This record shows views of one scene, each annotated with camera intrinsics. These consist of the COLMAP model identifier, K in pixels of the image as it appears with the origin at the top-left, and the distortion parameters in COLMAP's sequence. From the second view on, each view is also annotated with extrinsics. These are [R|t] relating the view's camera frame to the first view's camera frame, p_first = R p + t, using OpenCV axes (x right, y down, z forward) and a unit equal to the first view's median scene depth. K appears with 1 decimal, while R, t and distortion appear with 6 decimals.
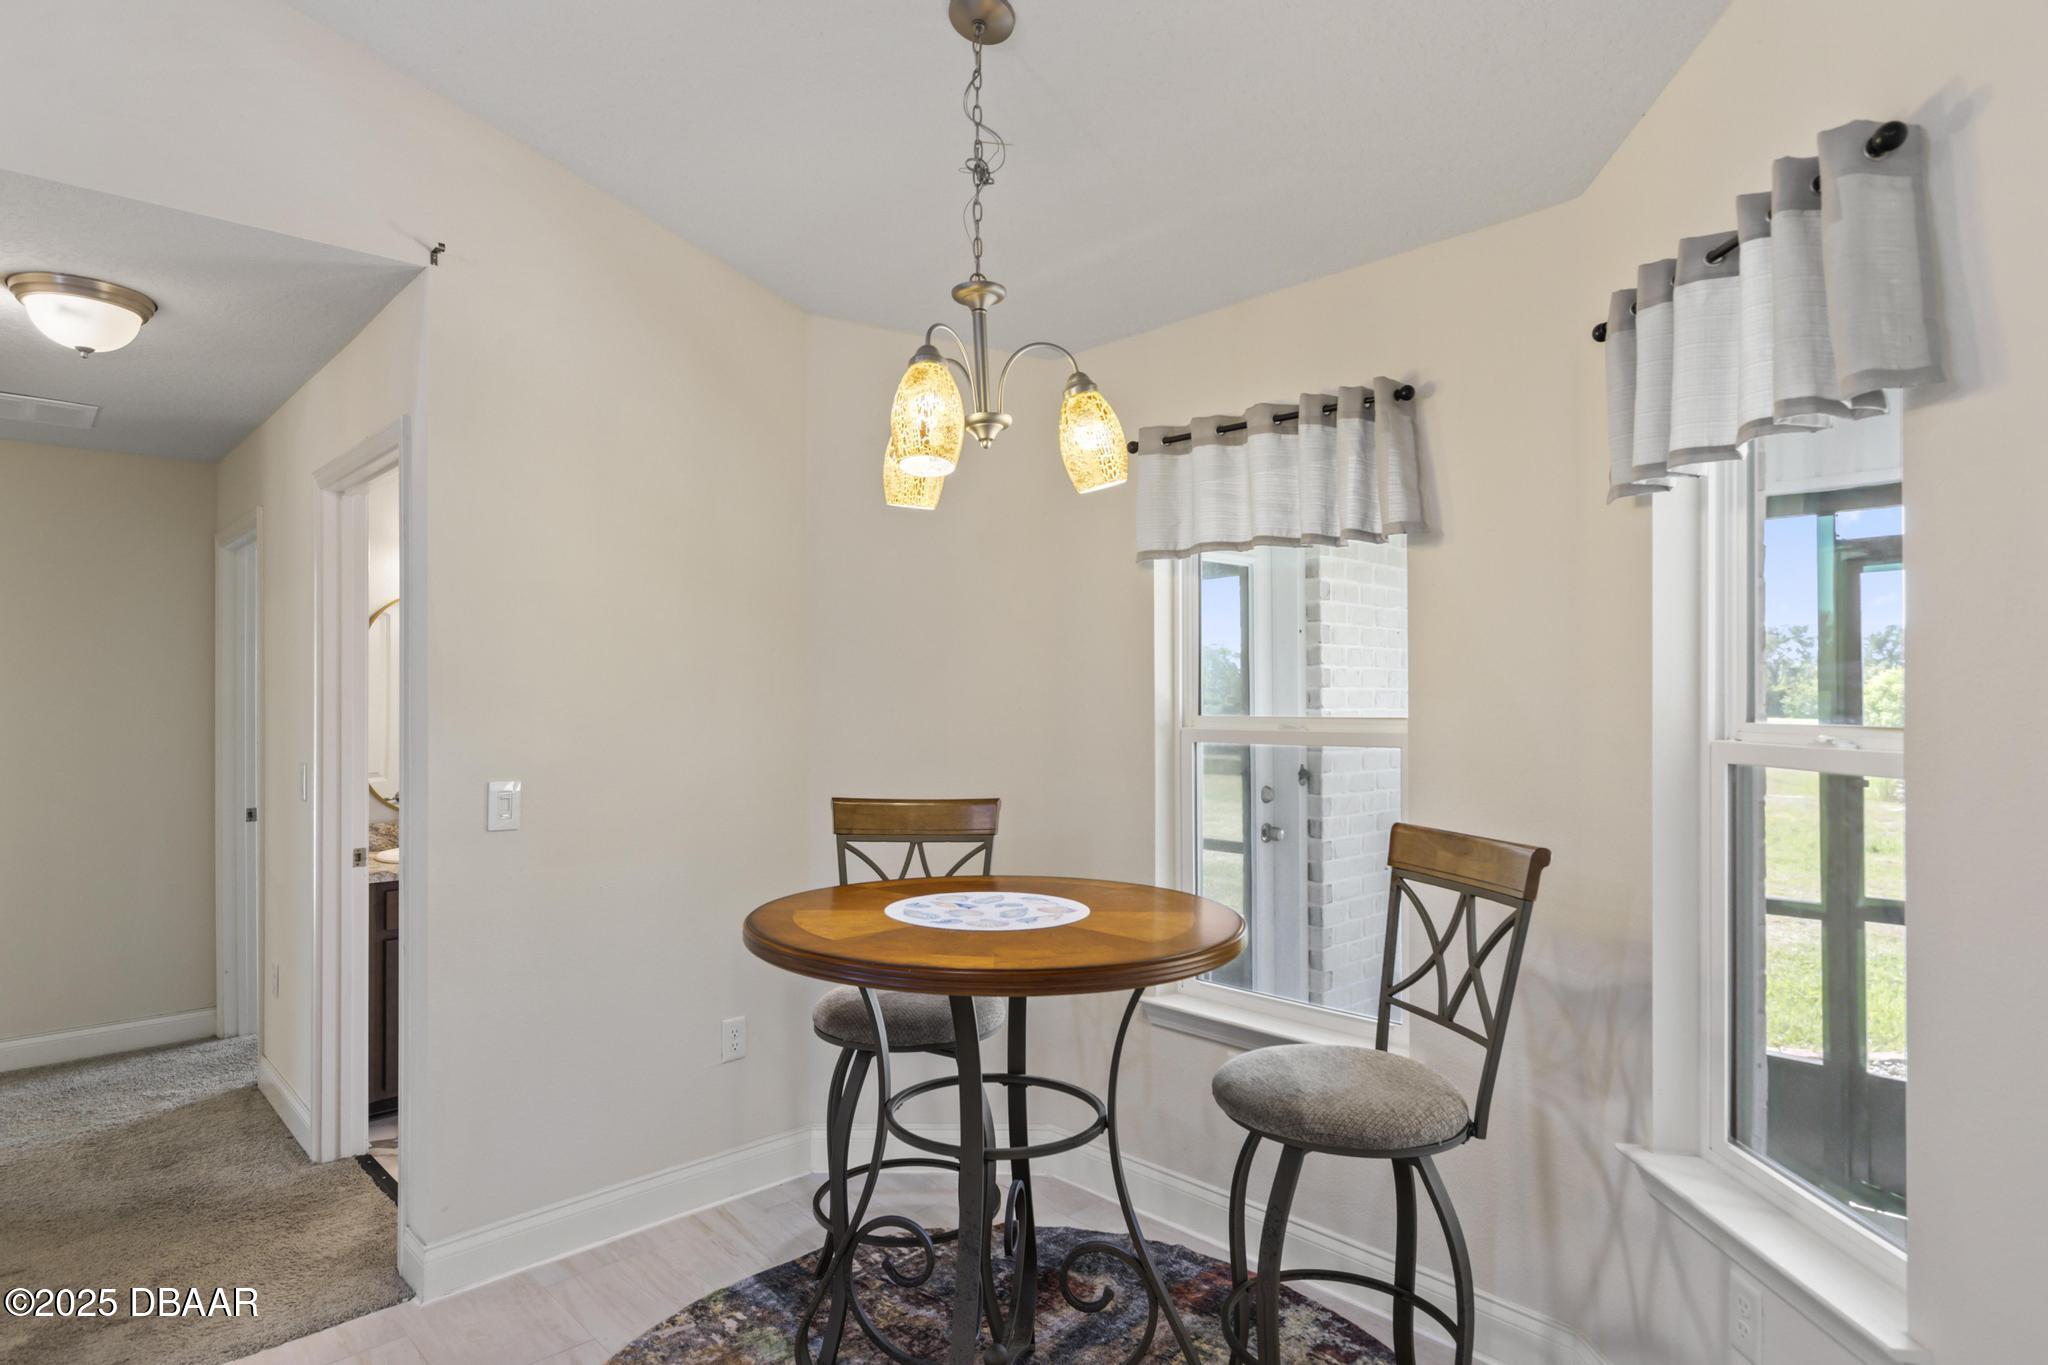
lens RADIAL K [[1092.9, 0, 1028.0], [0, 1092.9, 698.3], [0, 0, 1]] dist [-0.008536, -0.001342]
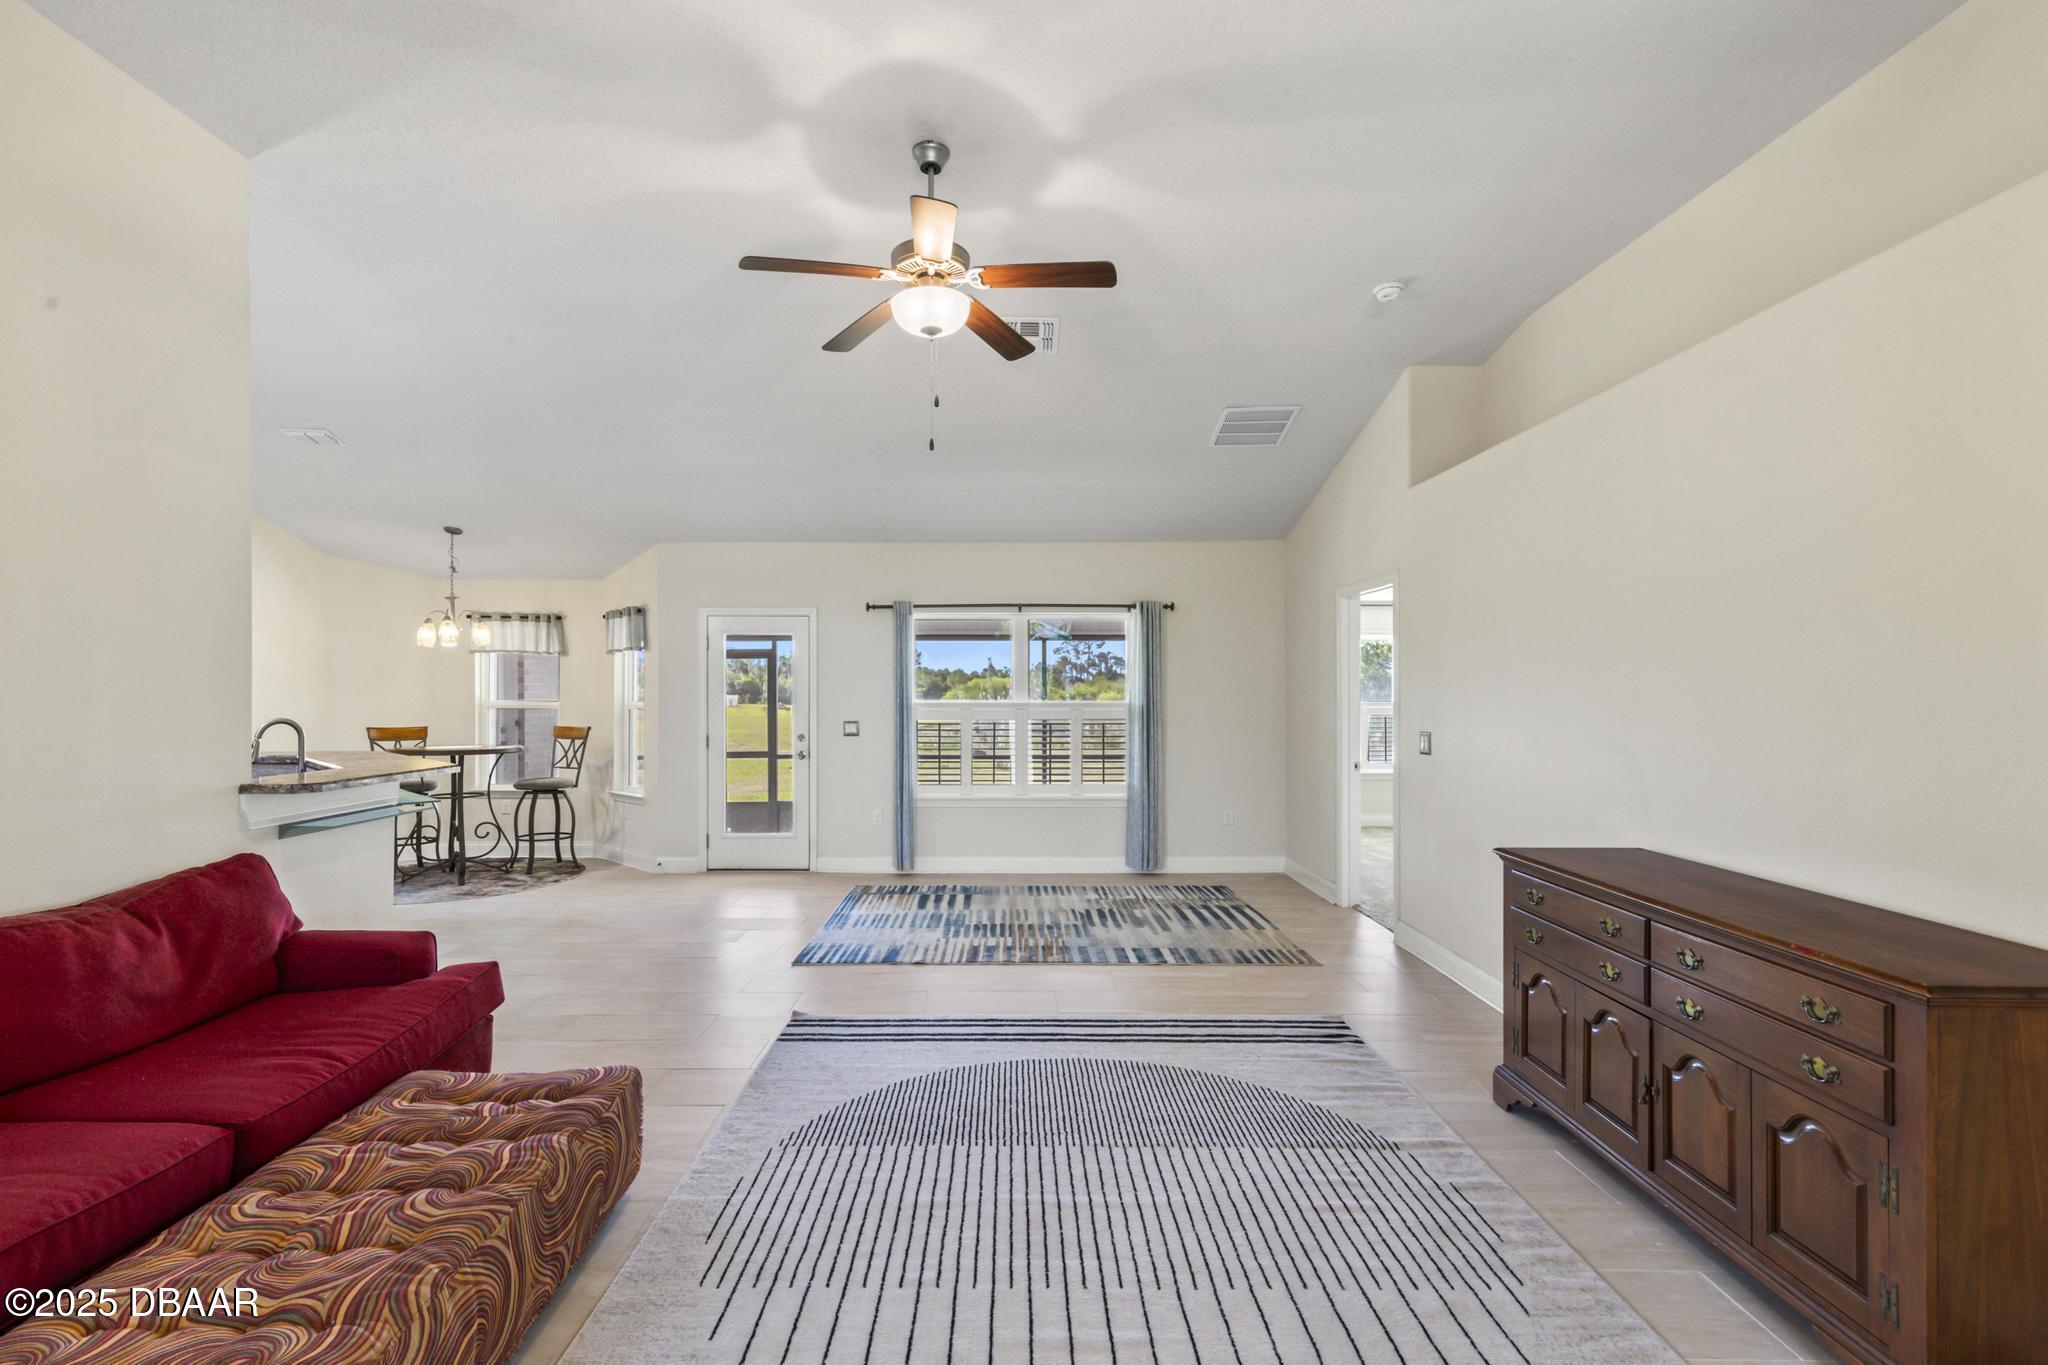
lens RADIAL K [[925.8, 0, 1004.7], [0, 925.8, 678.8], [0, 0, 1]] dist [0.002487, 0.001951]
pose [[0.700970, 0.012488, 0.713082, -0.869698], [-0.002580, 0.999885, -0.014975, -0.014544], [-0.713187, 0.008657, 0.700921, -2.380083]]
